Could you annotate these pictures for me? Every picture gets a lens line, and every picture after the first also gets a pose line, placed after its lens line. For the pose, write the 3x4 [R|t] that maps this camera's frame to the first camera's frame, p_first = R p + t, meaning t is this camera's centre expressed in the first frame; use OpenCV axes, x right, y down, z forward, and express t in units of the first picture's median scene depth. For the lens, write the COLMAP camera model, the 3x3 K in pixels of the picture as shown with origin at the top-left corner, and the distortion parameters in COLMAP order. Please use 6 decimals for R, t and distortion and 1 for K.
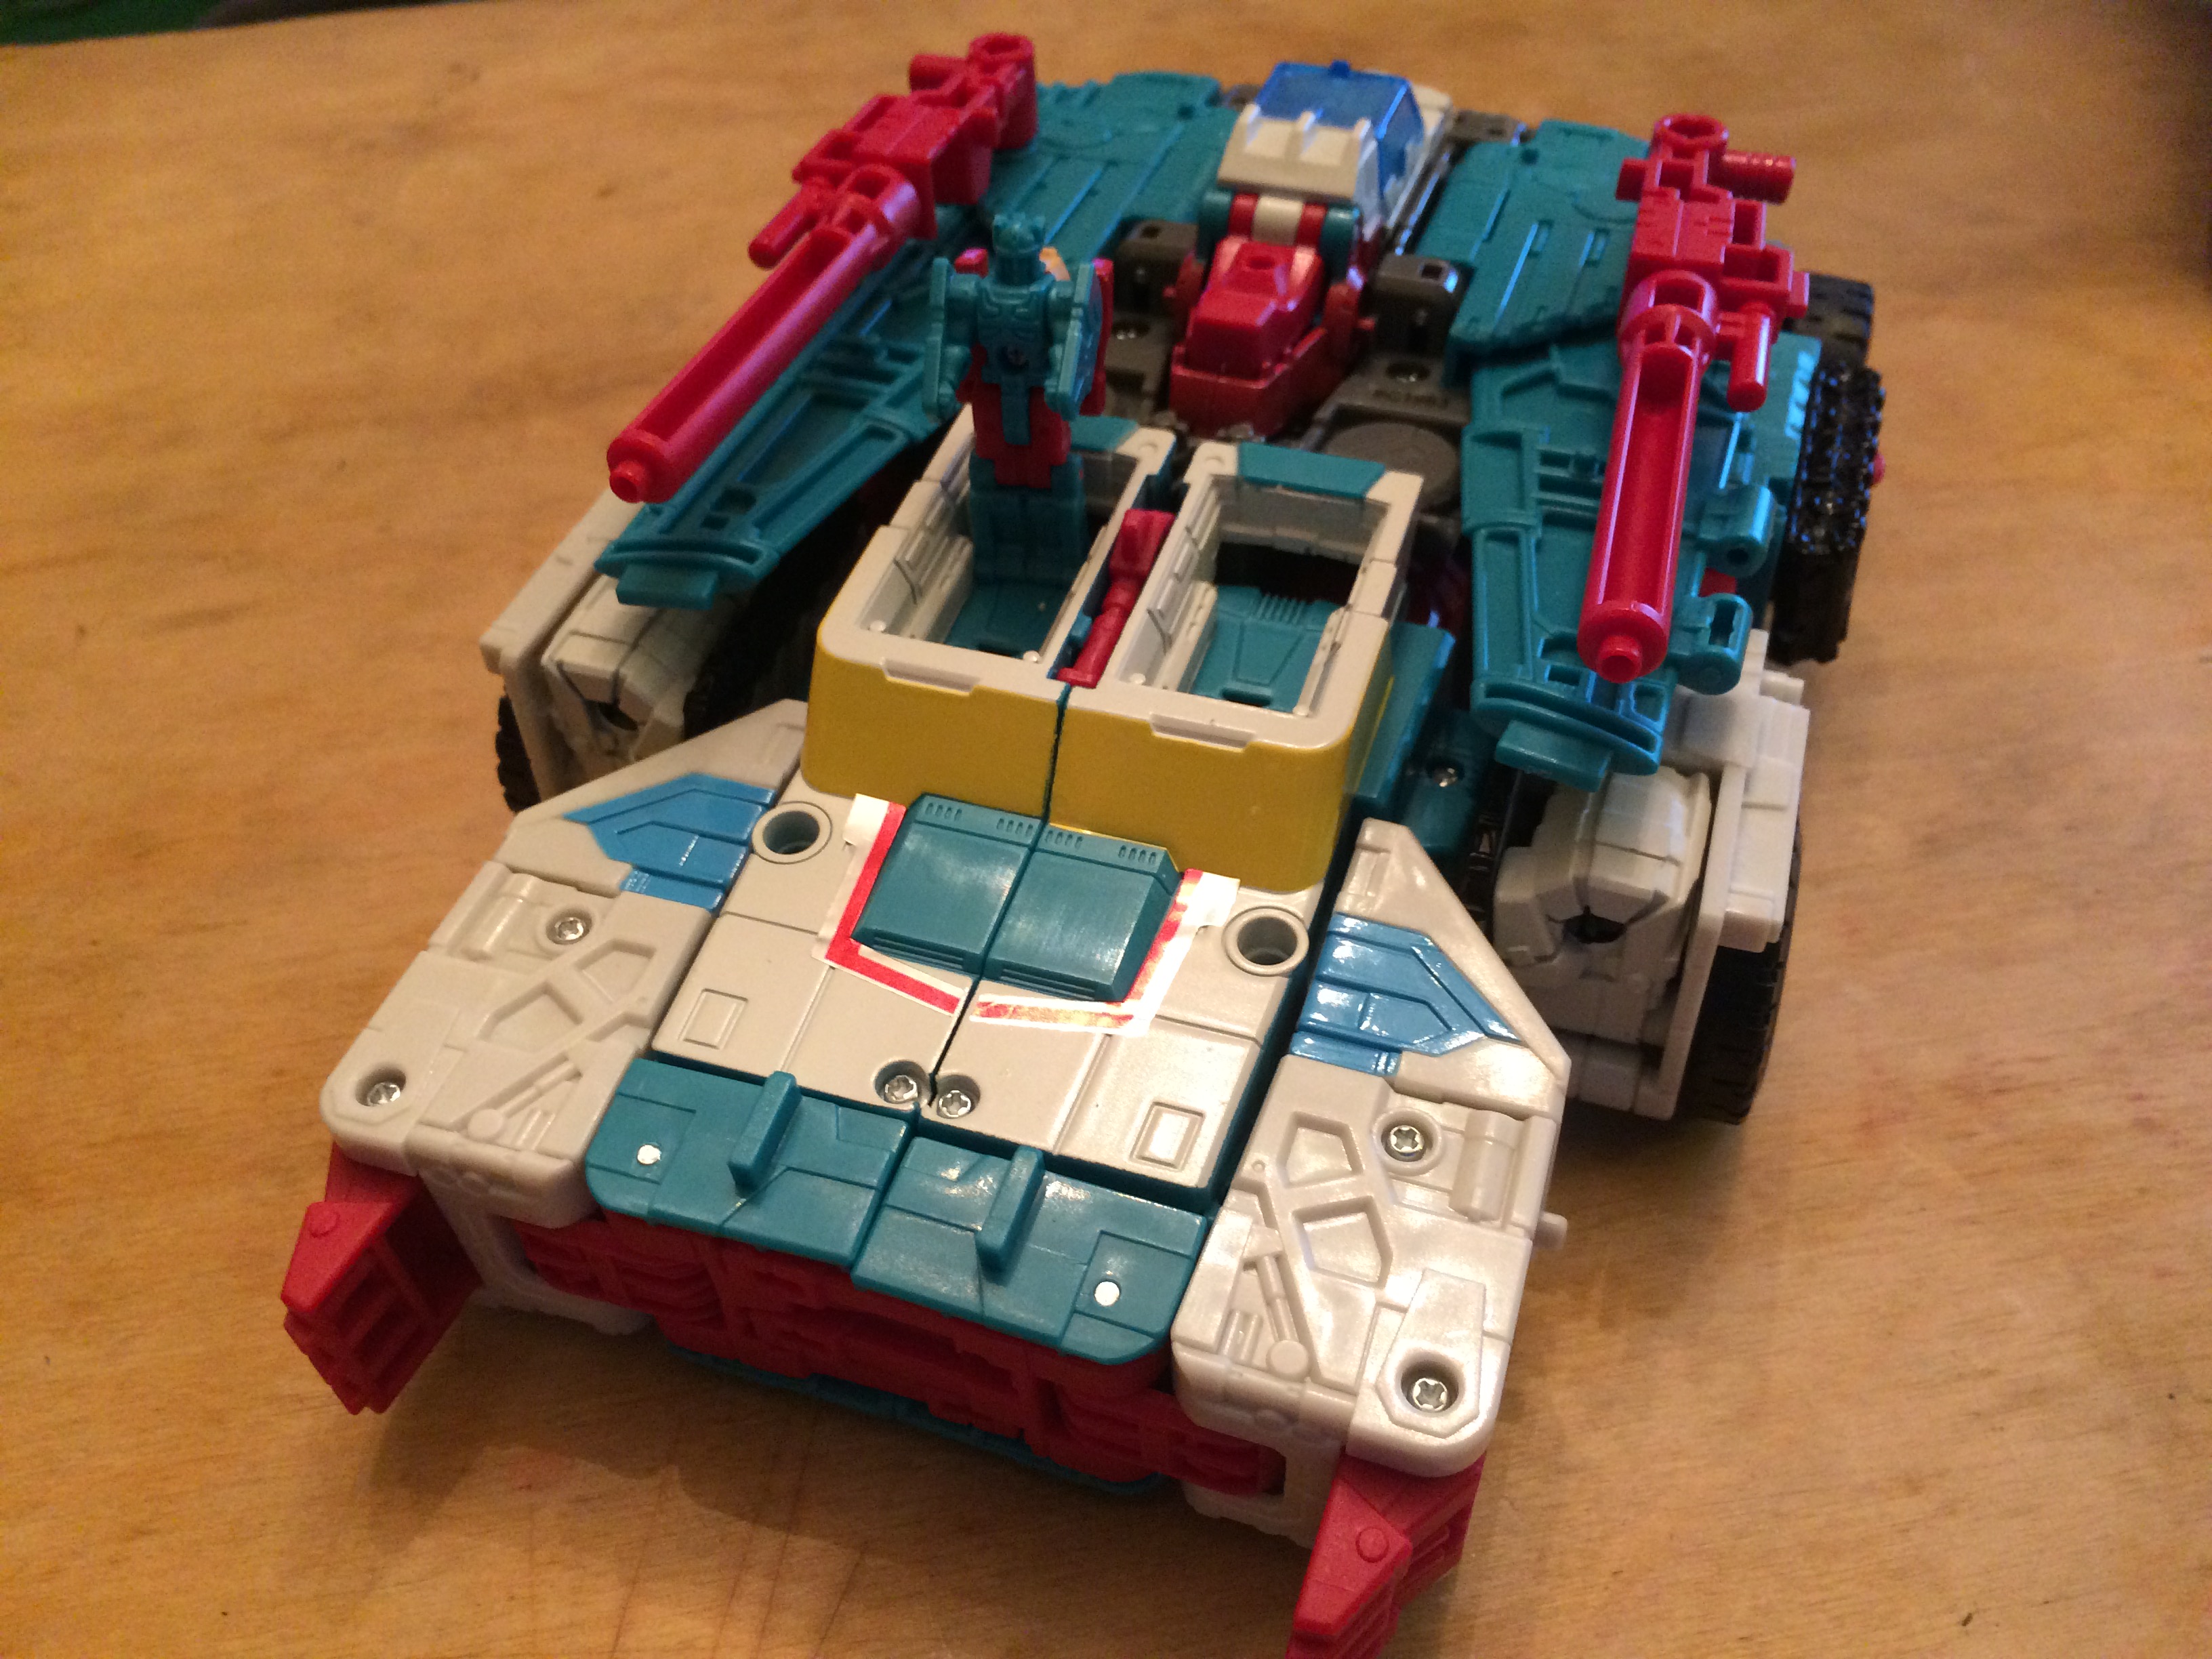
lens RADIAL K [[1881.1, 0, 1107.6], [0, 1881.1, 831.1], [0, 0, 1]] dist [0.000473, 0.000074]
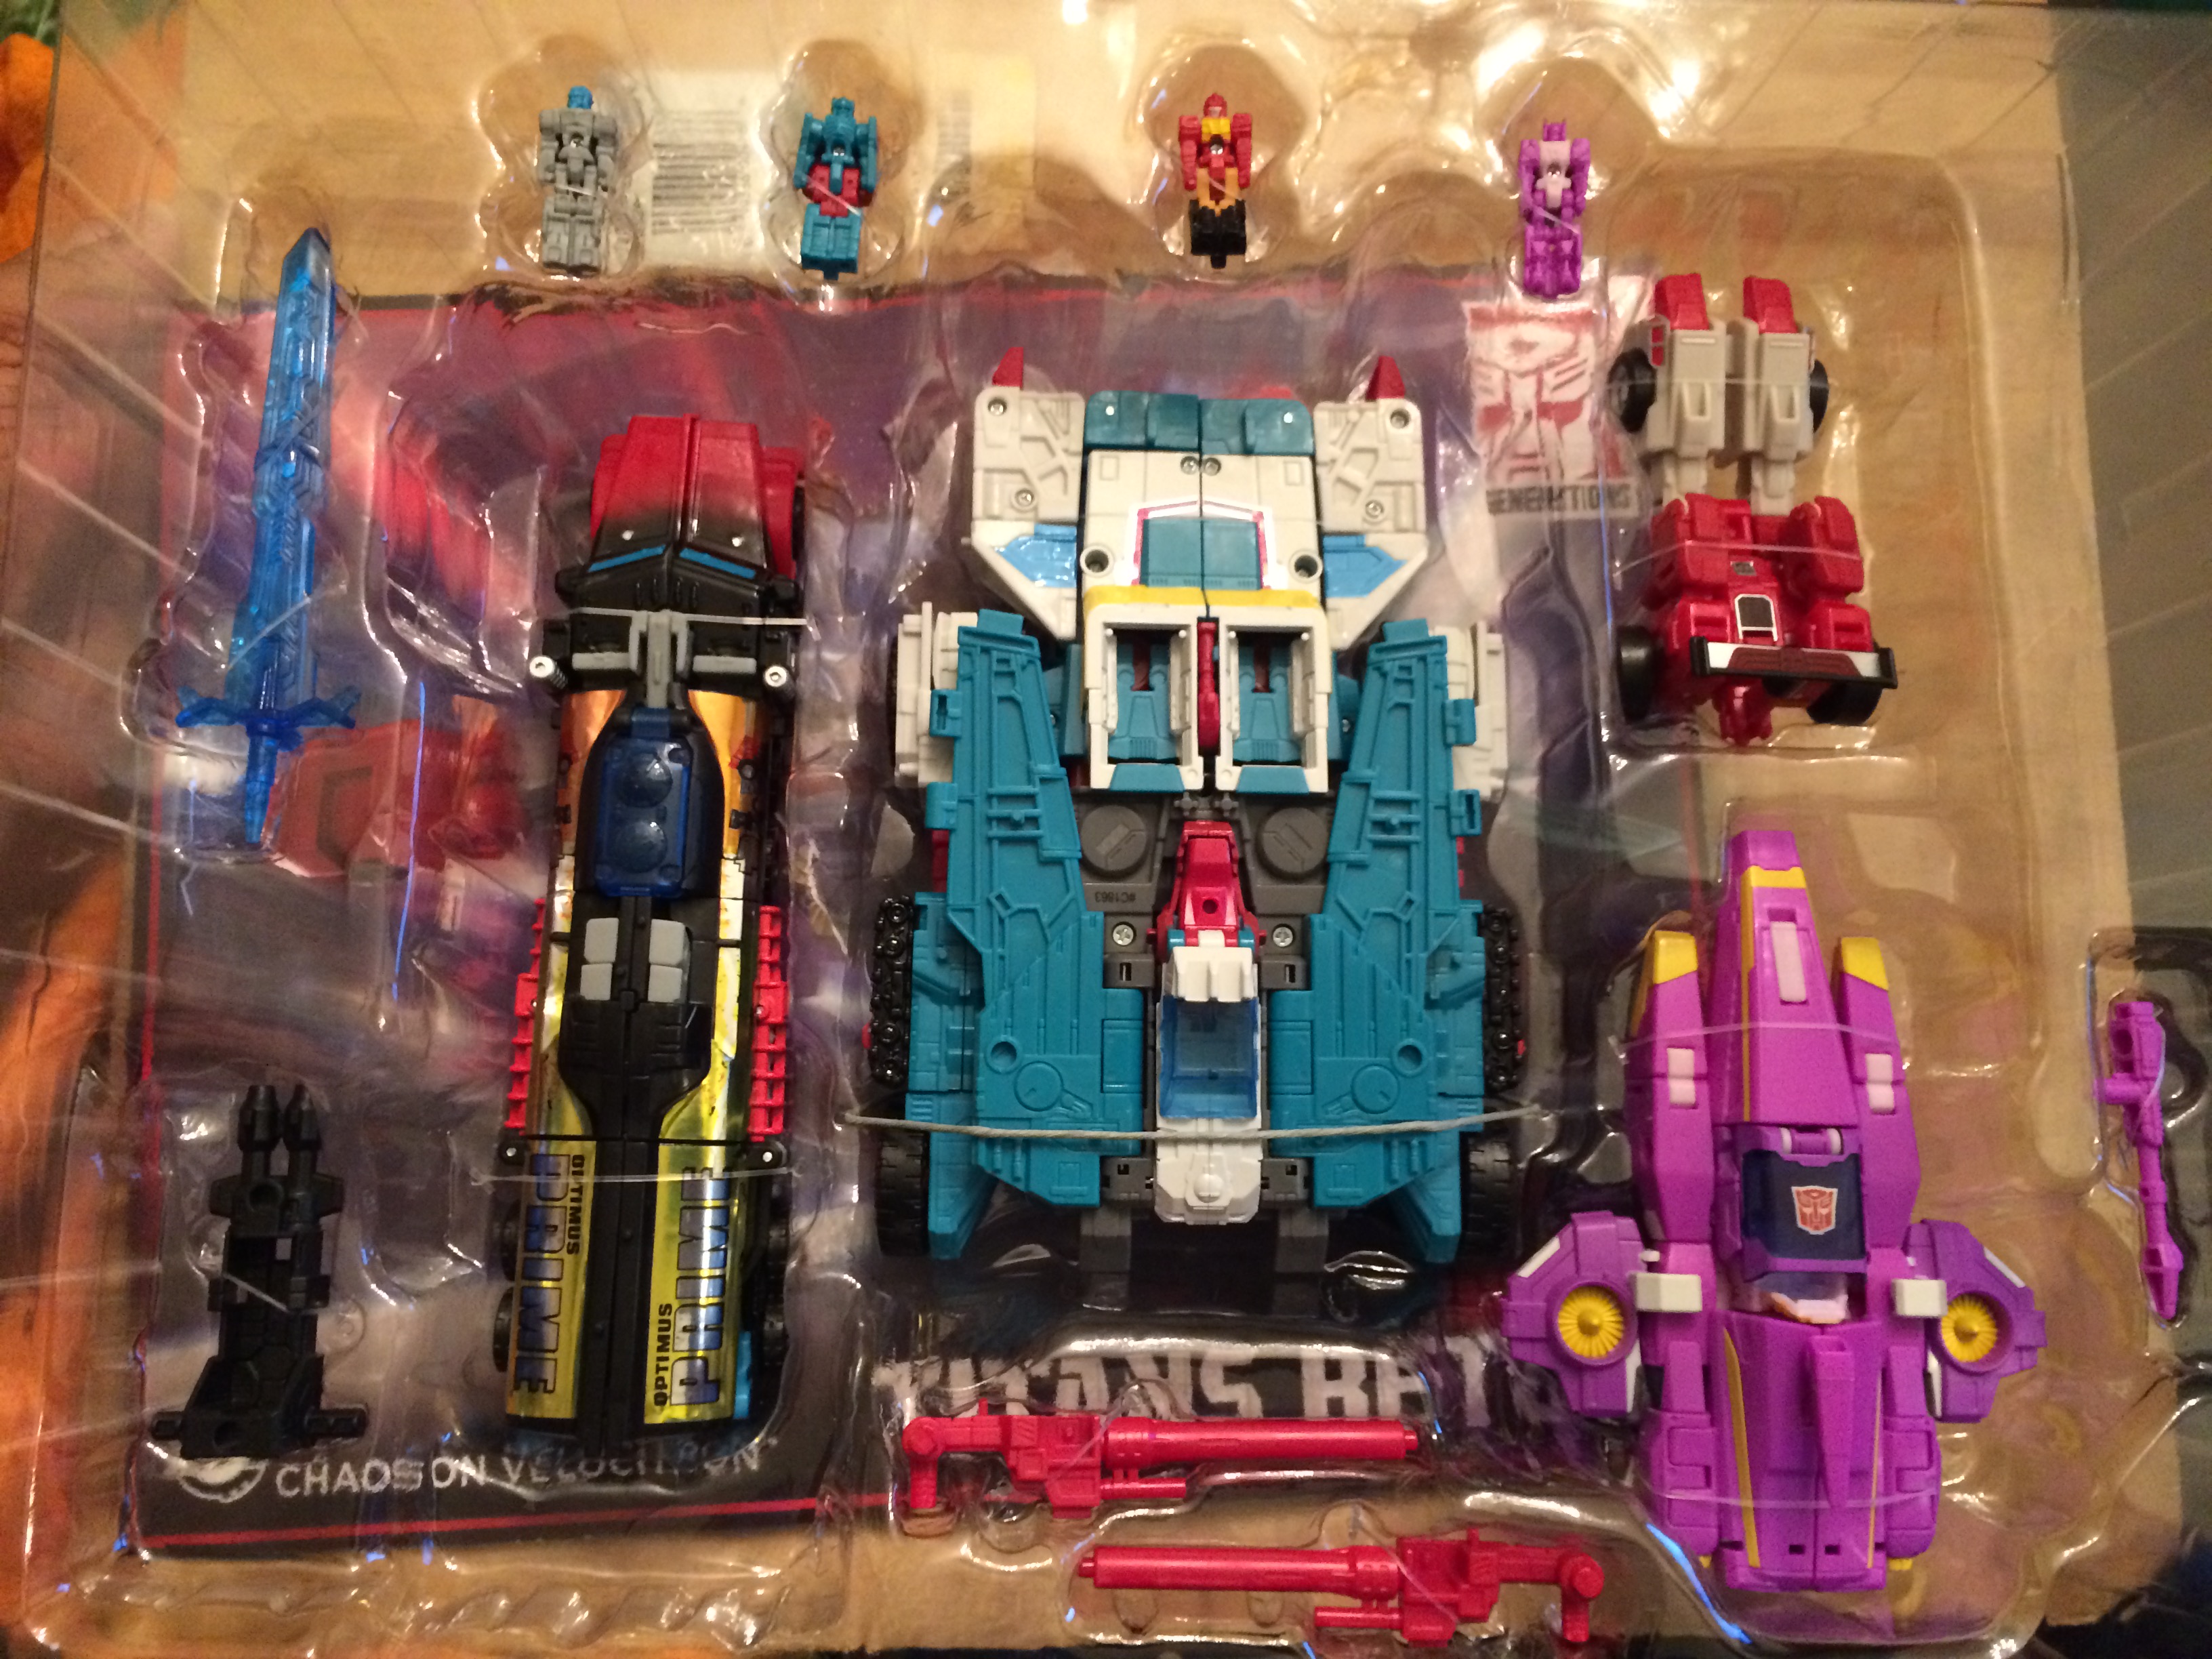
lens RADIAL K [[1864.2, 0, 1106.7], [0, 1864.2, 826.9], [0, 0, 1]] dist [0.002343, 0.000547]
pose [[-0.949516, 0.308401, -0.057515, 0.318352], [-0.227896, -0.552075, 0.802045, -2.084769], [0.215599, 0.774662, 0.594487, -0.191980]]
